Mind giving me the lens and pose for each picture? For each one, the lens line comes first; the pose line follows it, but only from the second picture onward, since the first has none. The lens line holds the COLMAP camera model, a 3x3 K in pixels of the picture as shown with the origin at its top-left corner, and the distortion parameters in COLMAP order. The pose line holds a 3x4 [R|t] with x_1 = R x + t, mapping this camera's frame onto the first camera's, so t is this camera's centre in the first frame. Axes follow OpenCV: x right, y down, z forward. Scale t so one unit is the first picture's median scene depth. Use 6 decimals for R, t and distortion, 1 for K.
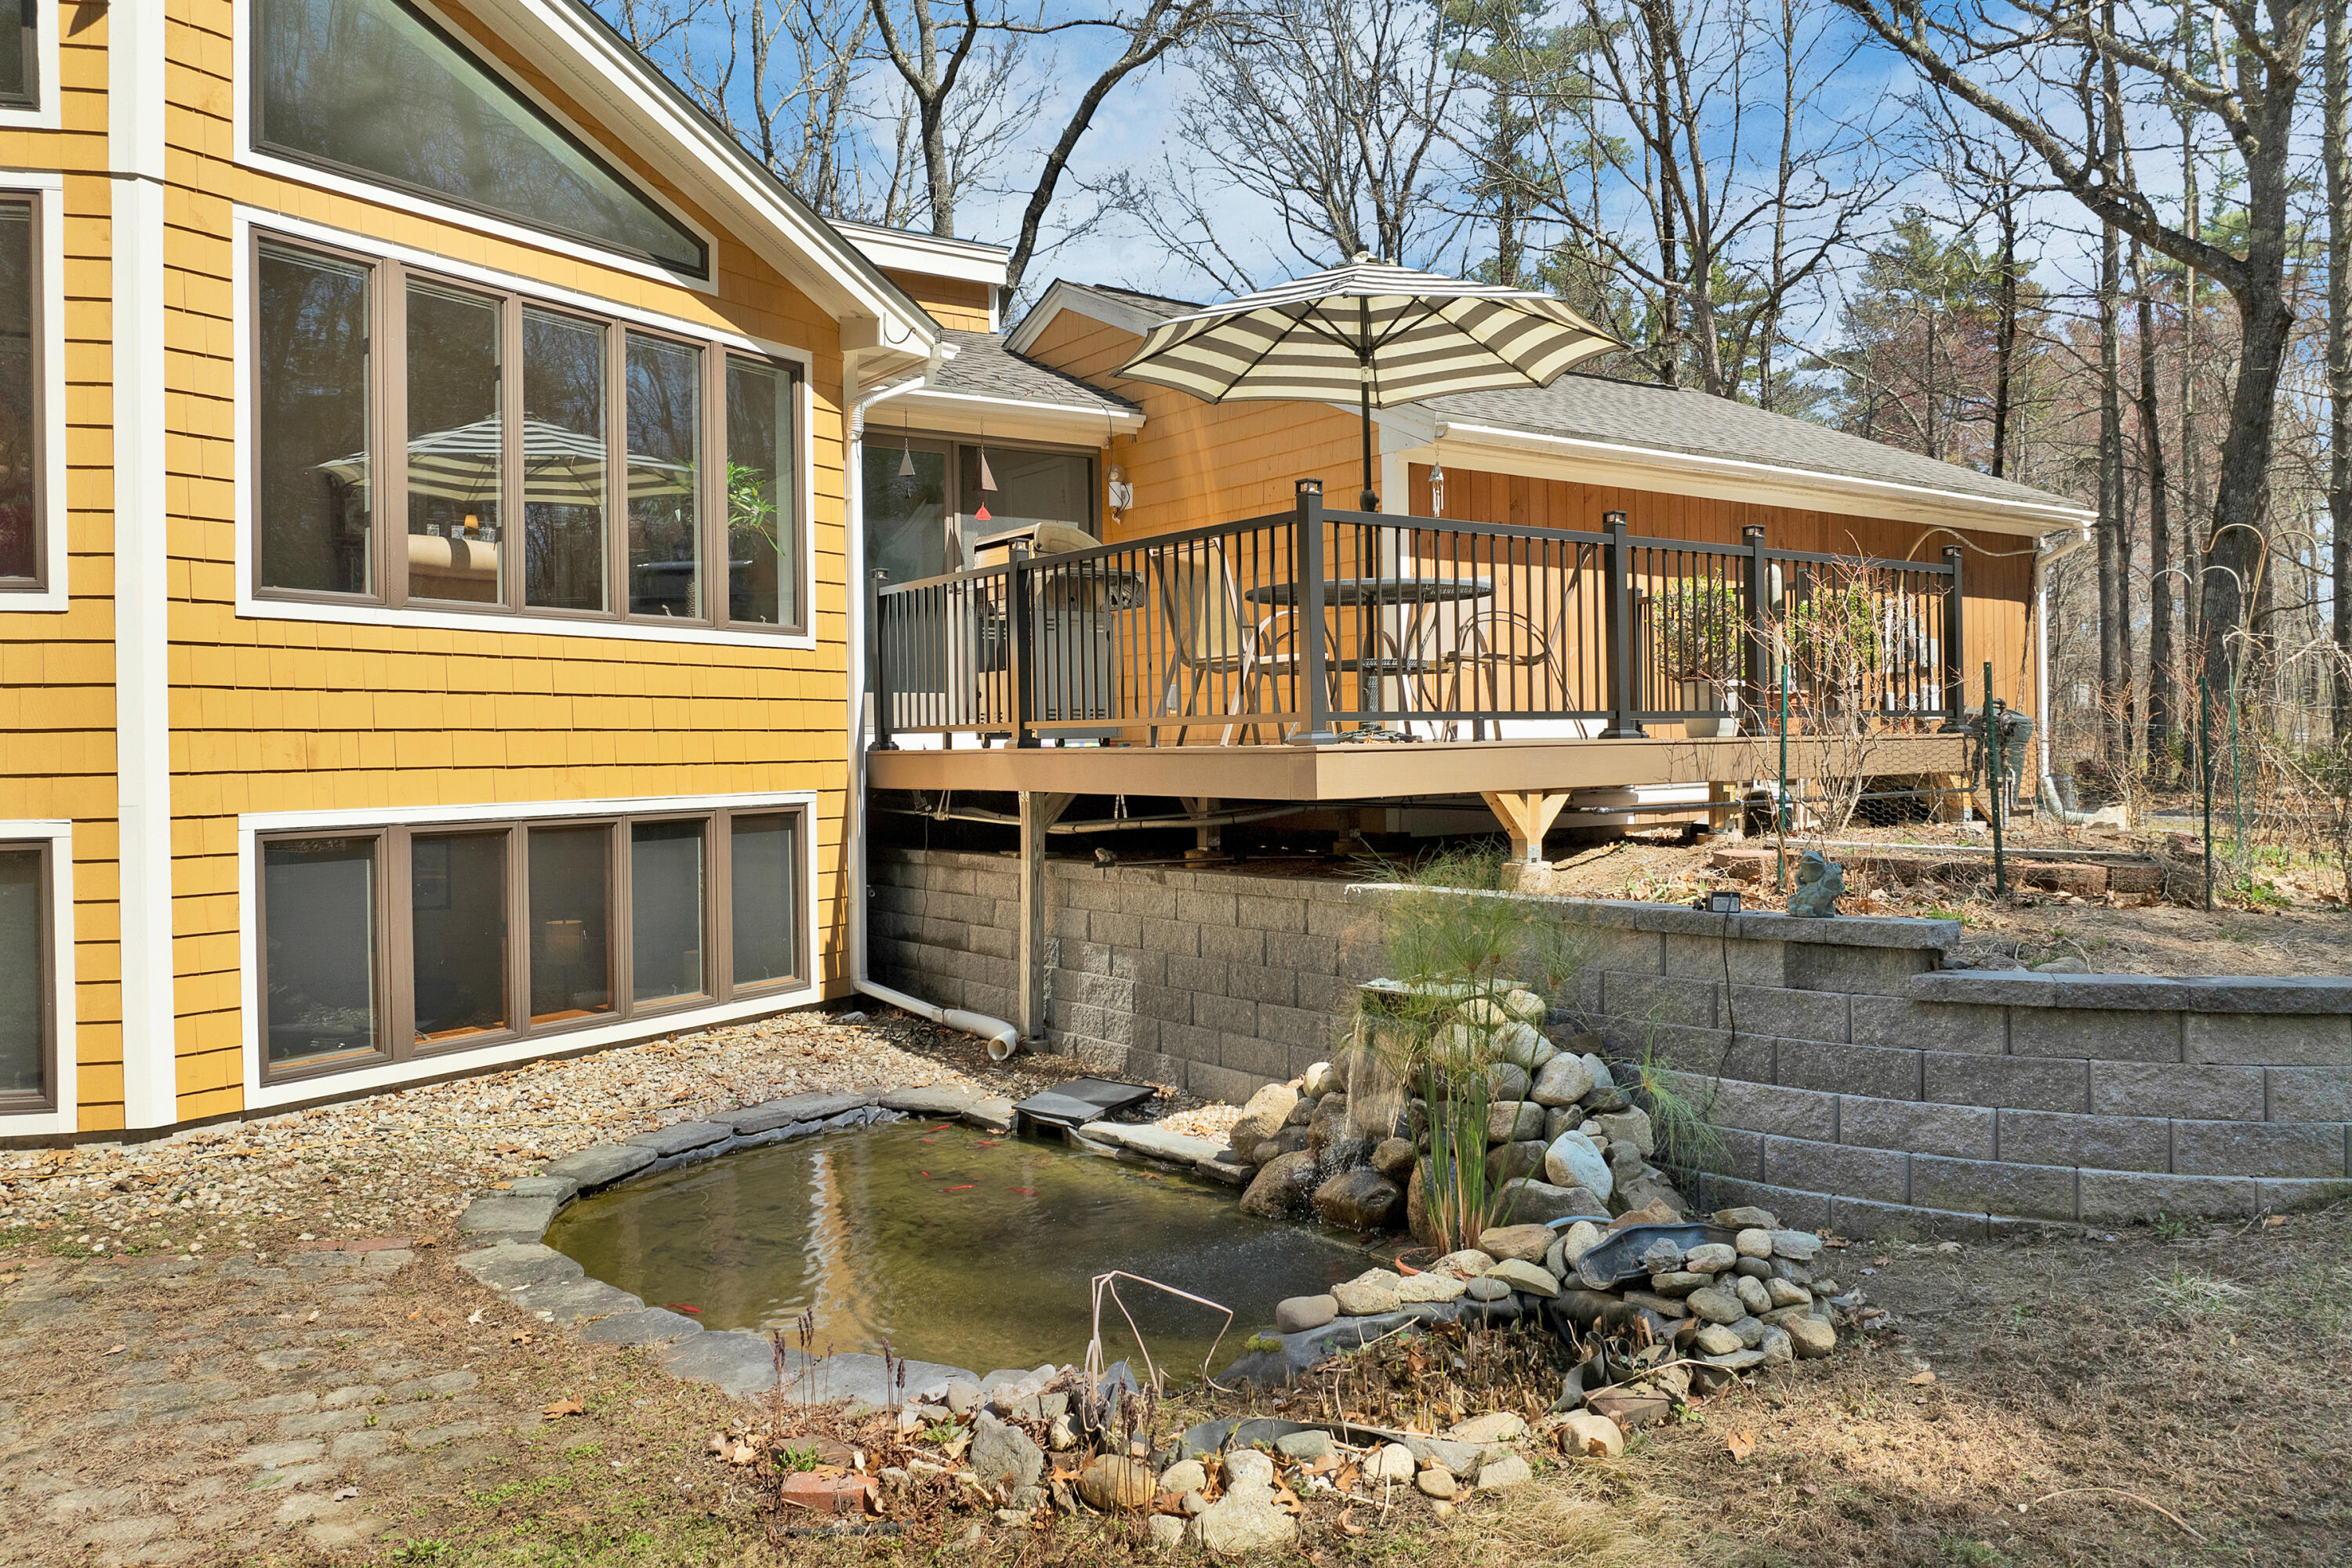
lens RADIAL K [[1701.1, 0, 1180.1], [0, 1701.1, 763.1], [0, 0, 1]] dist [-0.037198, 0.000994]
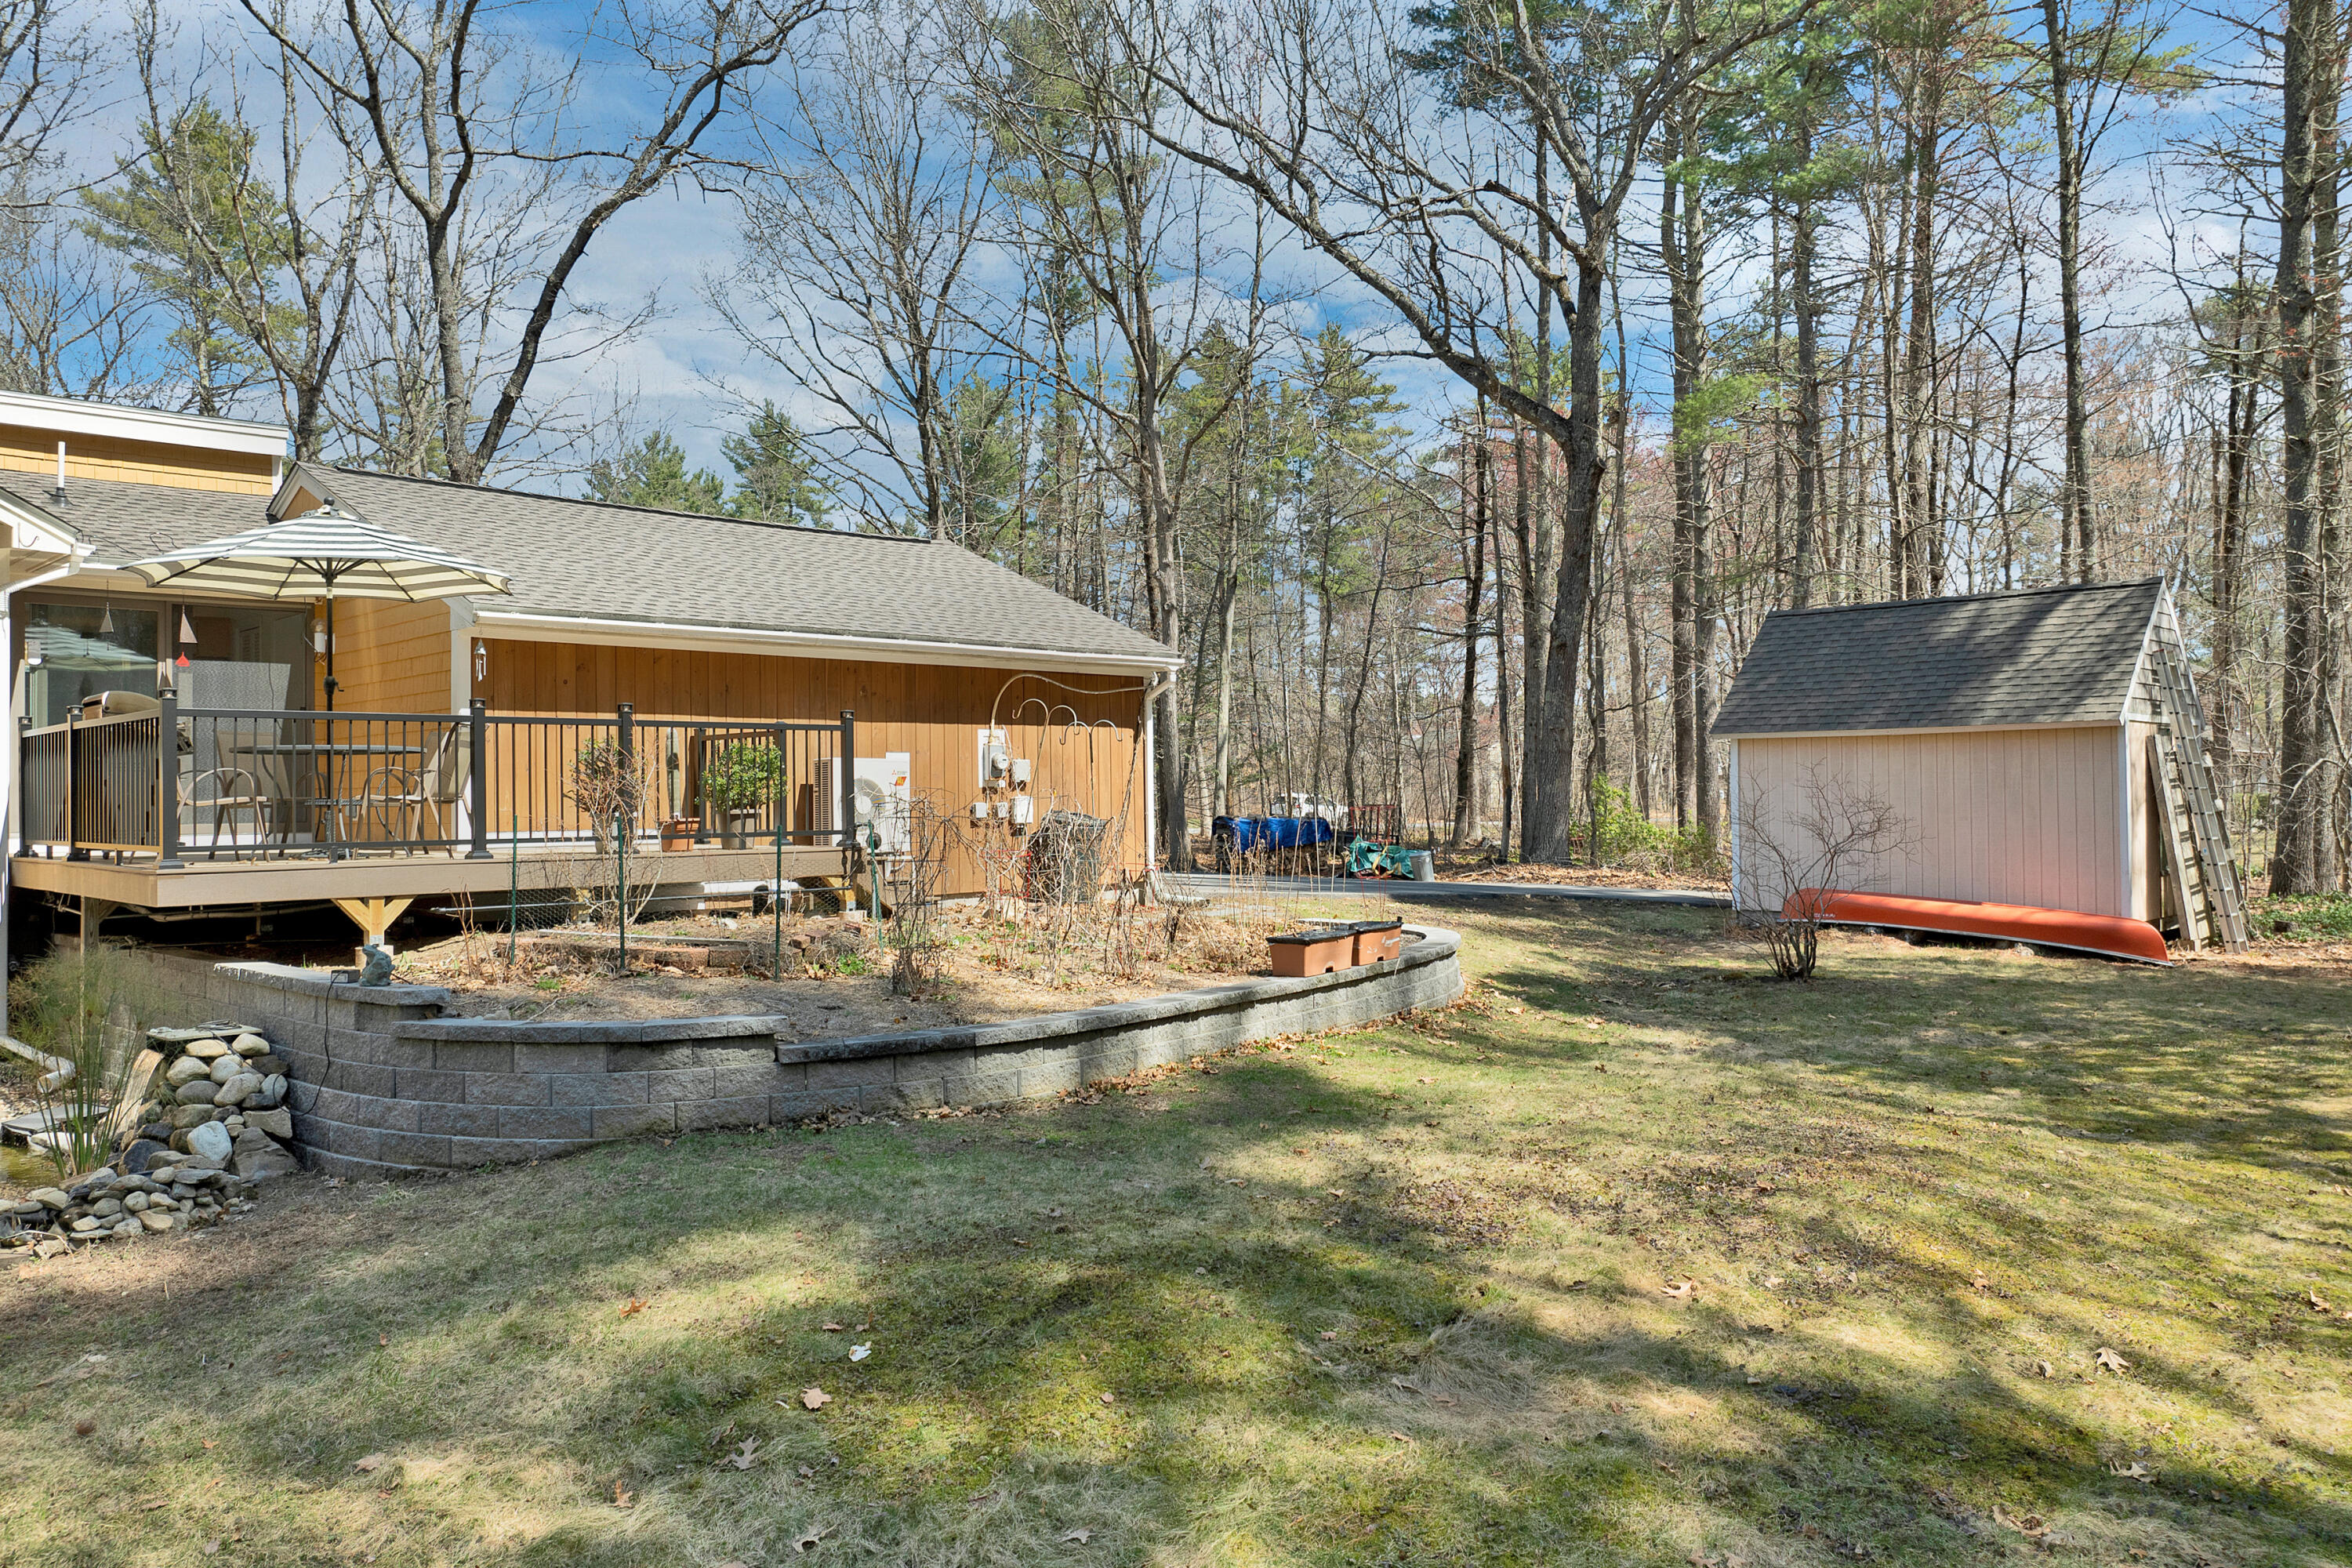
lens RADIAL K [[1701.1, 0, 1189.3], [0, 1701.1, 770.1], [0, 0, 1]] dist [-0.037198, 0.000994]
pose [[0.986474, 0.007655, 0.163739, 0.517707], [-0.002825, 0.999555, -0.029705, -0.040624], [-0.163894, 0.028840, 0.986056, -0.420912]]
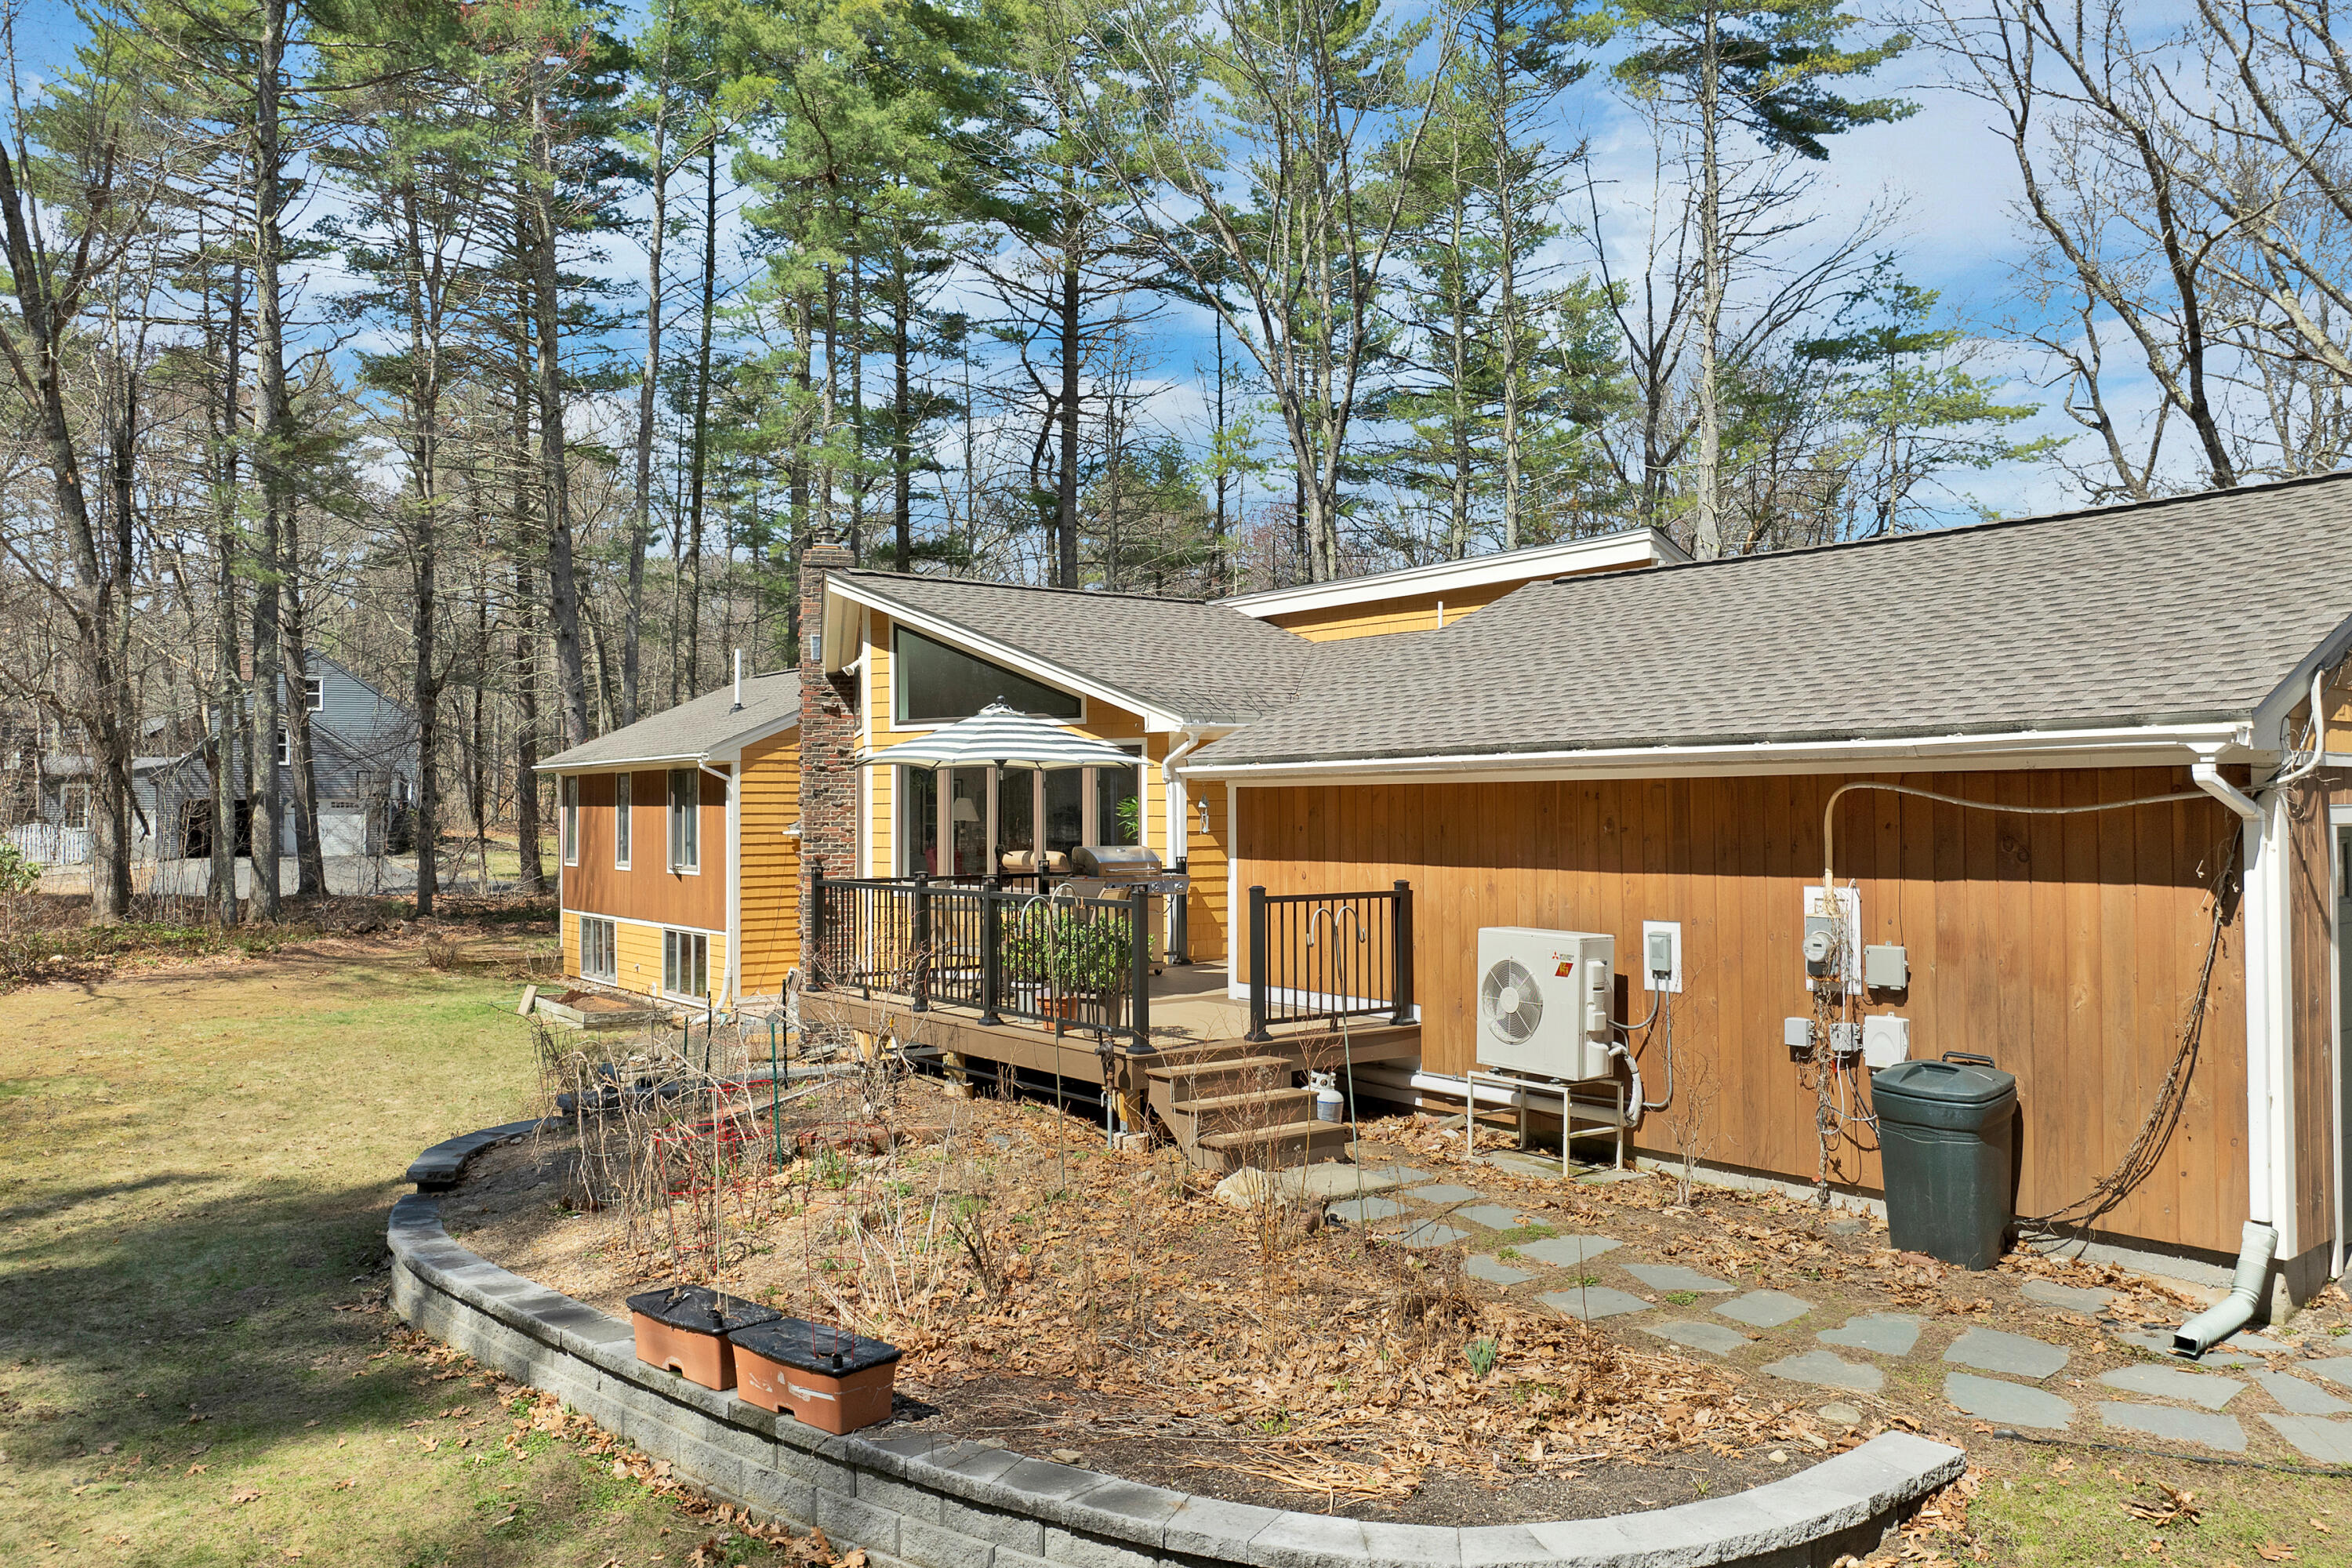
lens RADIAL K [[1701.1, 0, 1186.0], [0, 1701.1, 776.6], [0, 0, 1]] dist [-0.037198, 0.000994]
pose [[0.018167, -0.004267, -0.999826, 1.602954], [-0.003971, 0.999983, -0.004340, -0.197675], [0.999827, 0.004049, 0.018150, 1.030210]]
